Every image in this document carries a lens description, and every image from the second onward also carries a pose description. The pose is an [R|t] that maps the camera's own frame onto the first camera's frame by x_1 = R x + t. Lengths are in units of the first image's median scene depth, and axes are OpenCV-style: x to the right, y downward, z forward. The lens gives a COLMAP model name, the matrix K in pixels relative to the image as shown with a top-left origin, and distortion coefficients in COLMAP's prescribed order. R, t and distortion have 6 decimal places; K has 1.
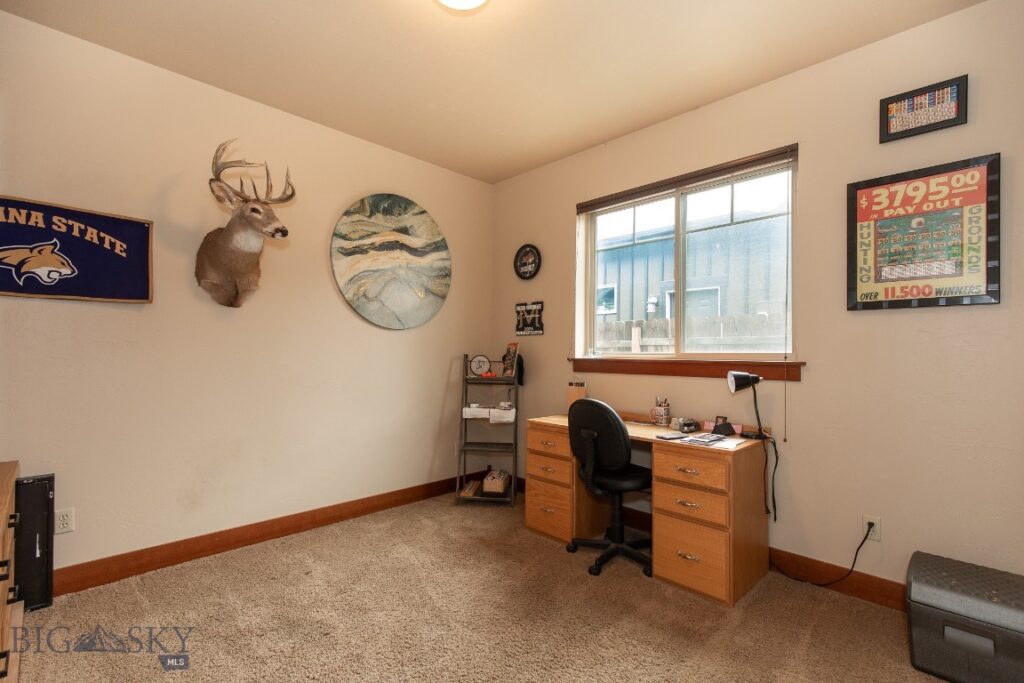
lens RADIAL K [[462.7, 0, 511.3], [0, 462.7, 349.1], [0, 0, 1]] dist [0.010674, -0.003263]
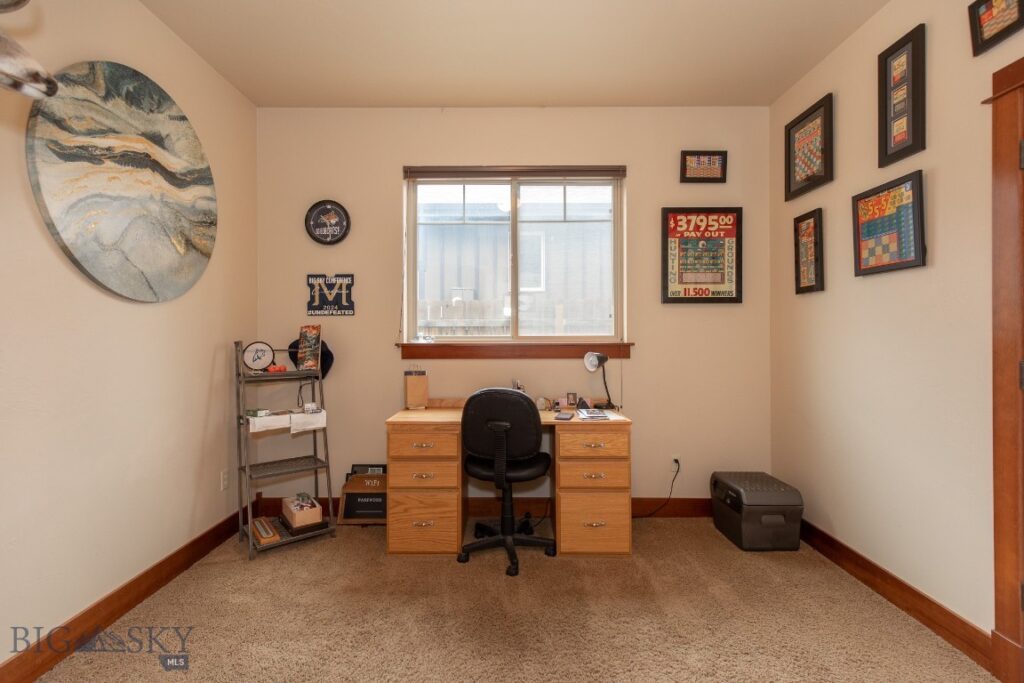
lens RADIAL K [[462.7, 0, 510.9], [0, 462.7, 333.6], [0, 0, 1]] dist [0.010674, -0.003263]
pose [[0.709358, -0.008711, 0.704795, -0.375580], [0.002189, 0.999946, 0.010155, -0.007759], [-0.704845, -0.005661, 0.709338, 0.268771]]
